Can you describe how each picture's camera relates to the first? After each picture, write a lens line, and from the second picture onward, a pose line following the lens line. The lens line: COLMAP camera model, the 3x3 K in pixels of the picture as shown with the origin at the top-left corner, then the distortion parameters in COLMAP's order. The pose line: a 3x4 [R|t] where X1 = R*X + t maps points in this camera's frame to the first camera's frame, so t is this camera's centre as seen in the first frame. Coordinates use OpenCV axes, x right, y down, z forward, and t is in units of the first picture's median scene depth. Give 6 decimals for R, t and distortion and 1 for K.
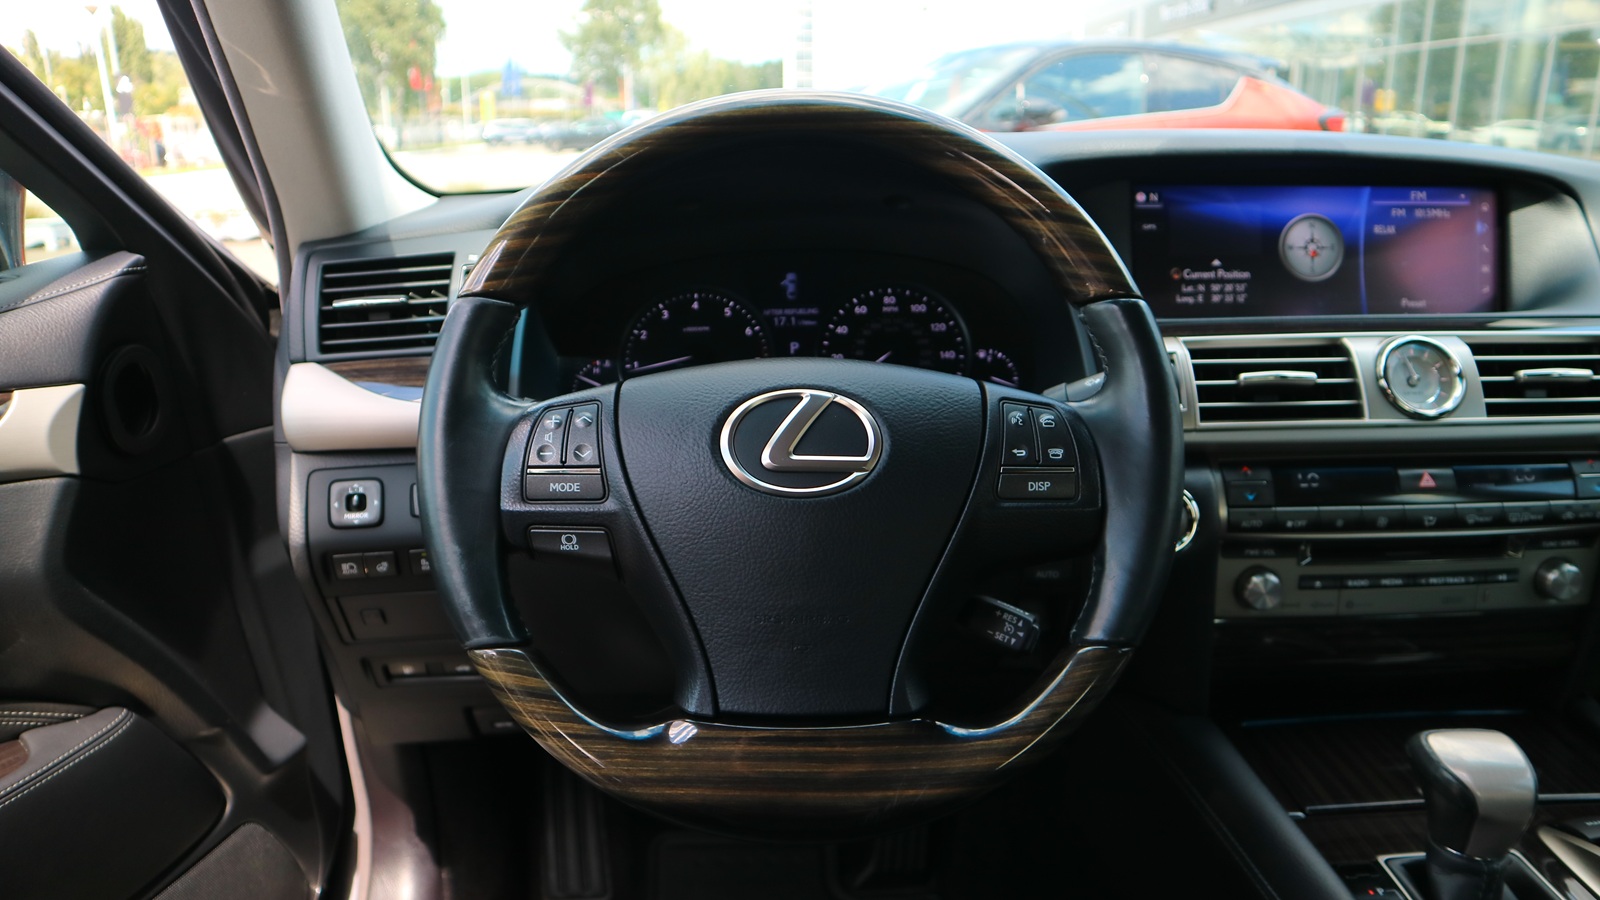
lens RADIAL K [[1155.5, 0, 805.5], [0, 1155.5, 448.0], [0, 0, 1]] dist [-0.104846, 0.074936]
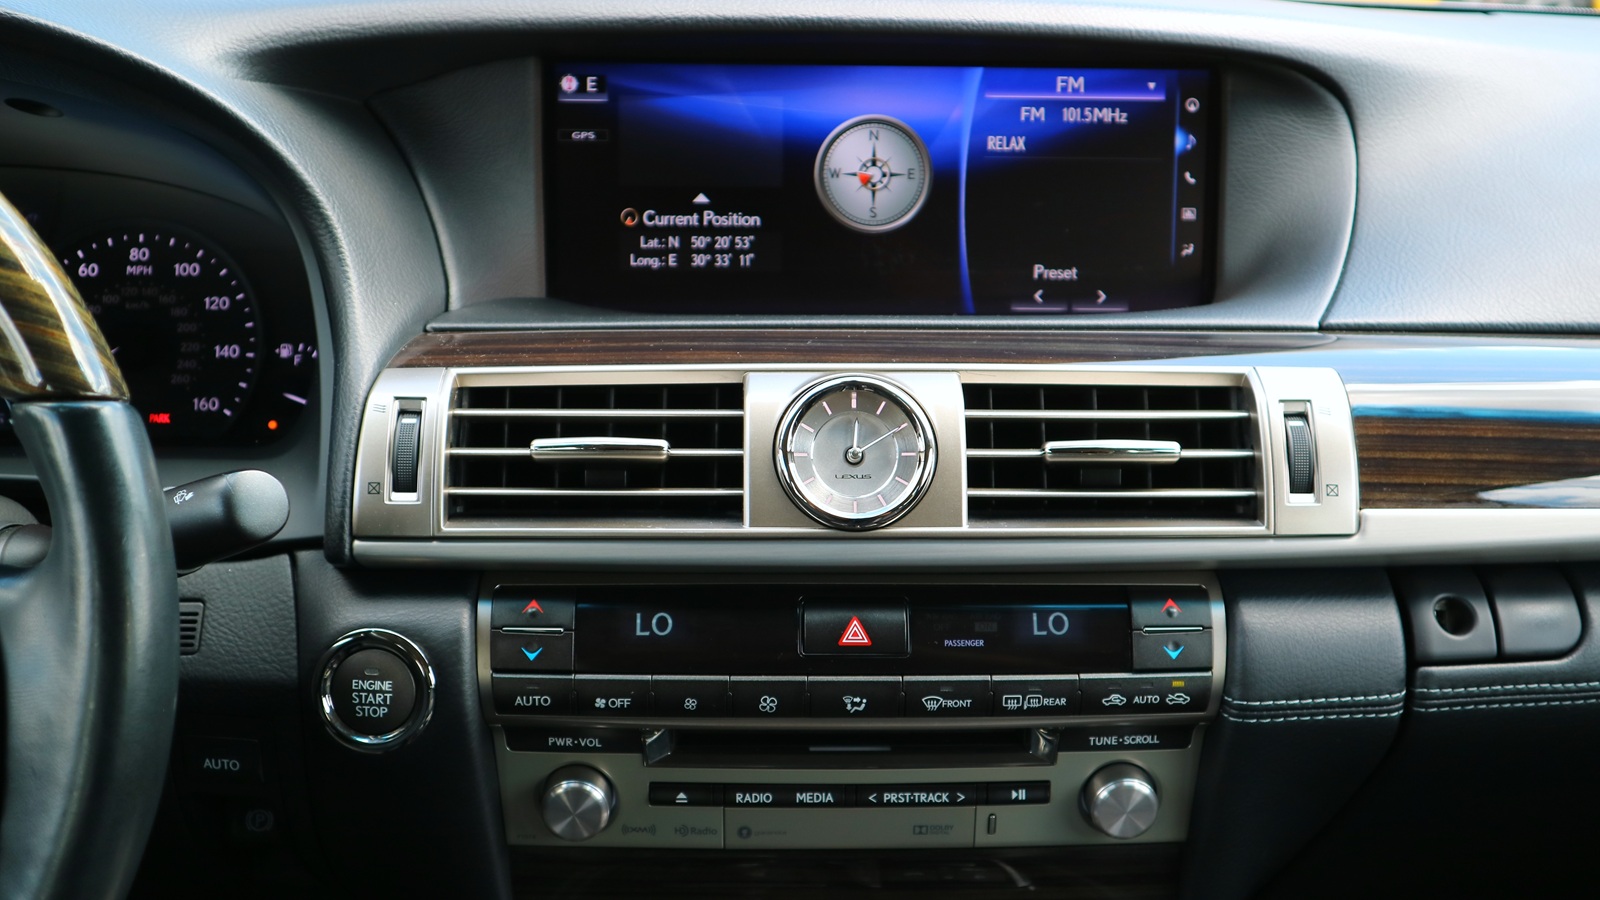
lens RADIAL K [[1744.8, 0, 804.2], [0, 1744.8, 442.8], [0, 0, 1]] dist [0.007724, 0.000000]
pose [[0.999627, 0.024102, -0.012878, 0.520193], [-0.022990, 0.996489, 0.080503, -0.135235], [0.014773, -0.080177, 0.996671, 0.118215]]
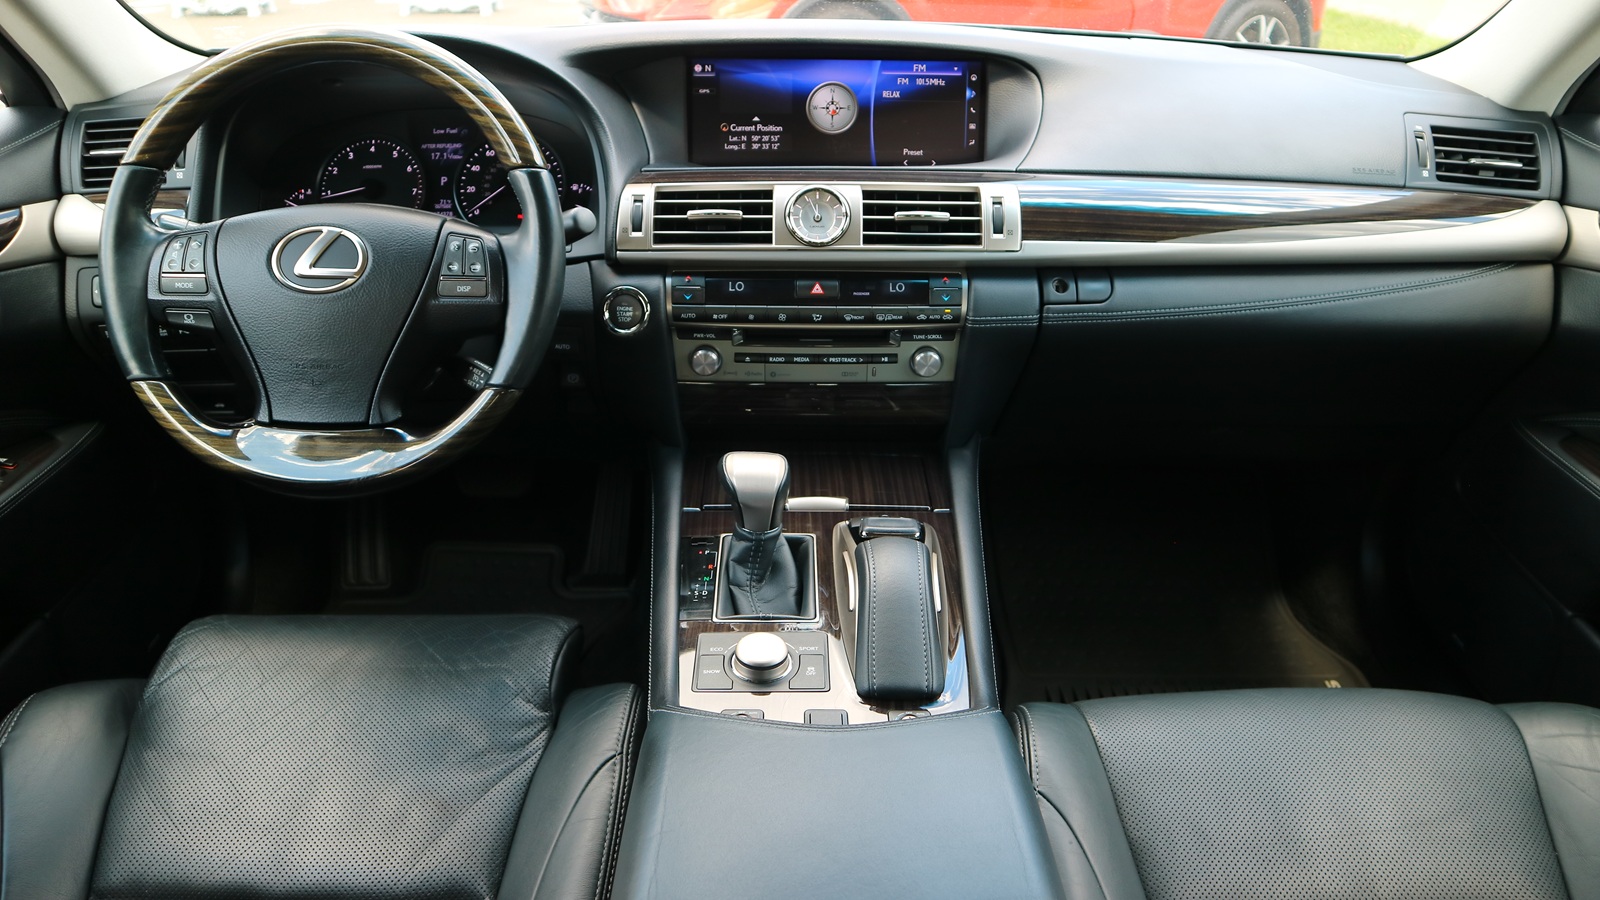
lens RADIAL K [[1155.5, 0, 809.1], [0, 1155.5, 454.7], [0, 0, 1]] dist [-0.104846, 0.074936]
pose [[0.999143, 0.029739, -0.028774, 0.573723], [-0.023655, 0.981012, 0.192497, -0.045614], [0.033952, -0.191651, 0.980876, -0.463119]]
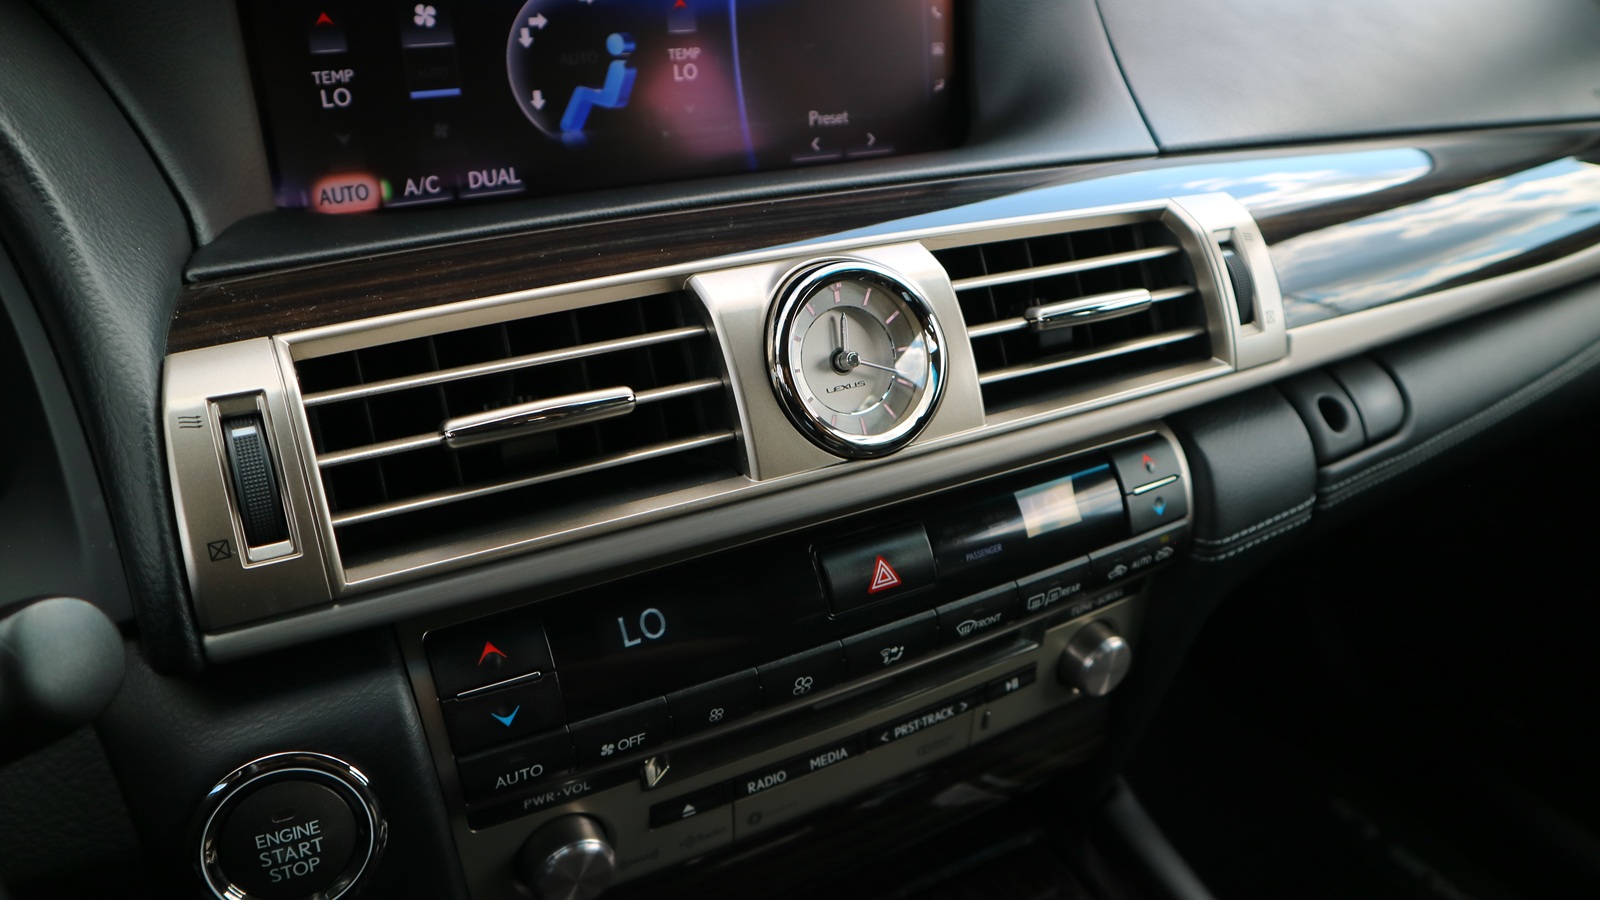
lens RADIAL K [[1155.5, 0, 794.8], [0, 1155.5, 450.1], [0, 0, 1]] dist [-0.104846, 0.074936]
pose [[0.887870, -0.180196, 0.423339, 0.314418], [0.069866, 0.962248, 0.263054, -0.147748], [-0.454759, -0.203980, 0.866941, 0.591591]]
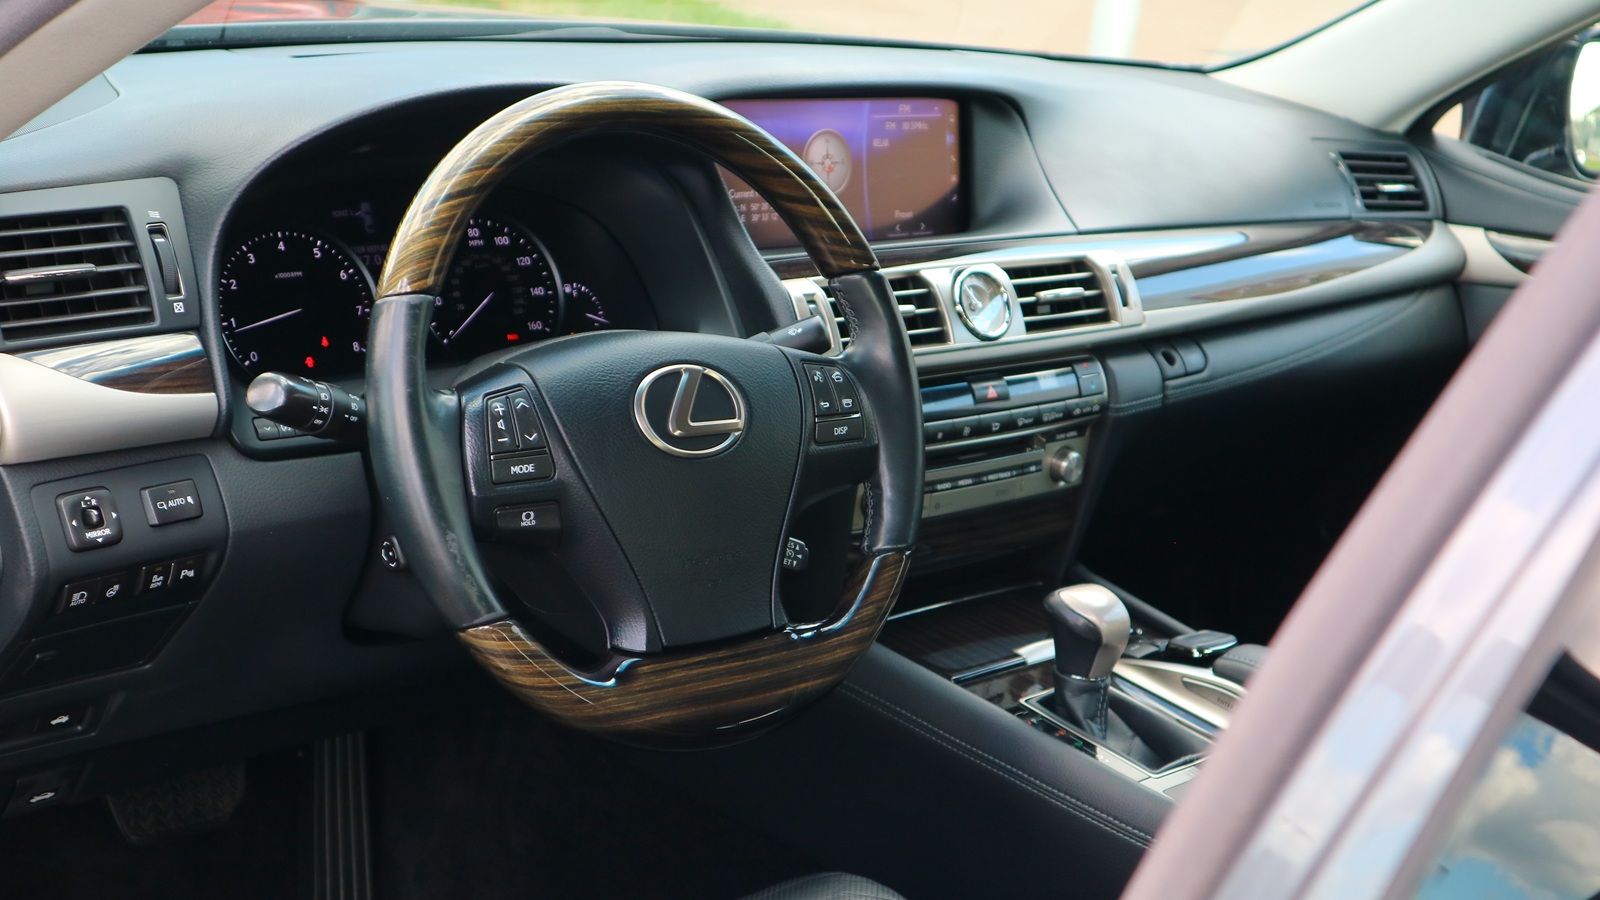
lens RADIAL K [[2241.9, 0, 811.7], [0, 2241.9, 450.9], [0, 0, 1]] dist [0.156000, 0.000000]
pose [[0.752802, -0.096796, 0.651091, -1.079011], [0.048394, 0.994591, 0.091910, -0.129884], [-0.656465, -0.037681, 0.753414, -0.615089]]
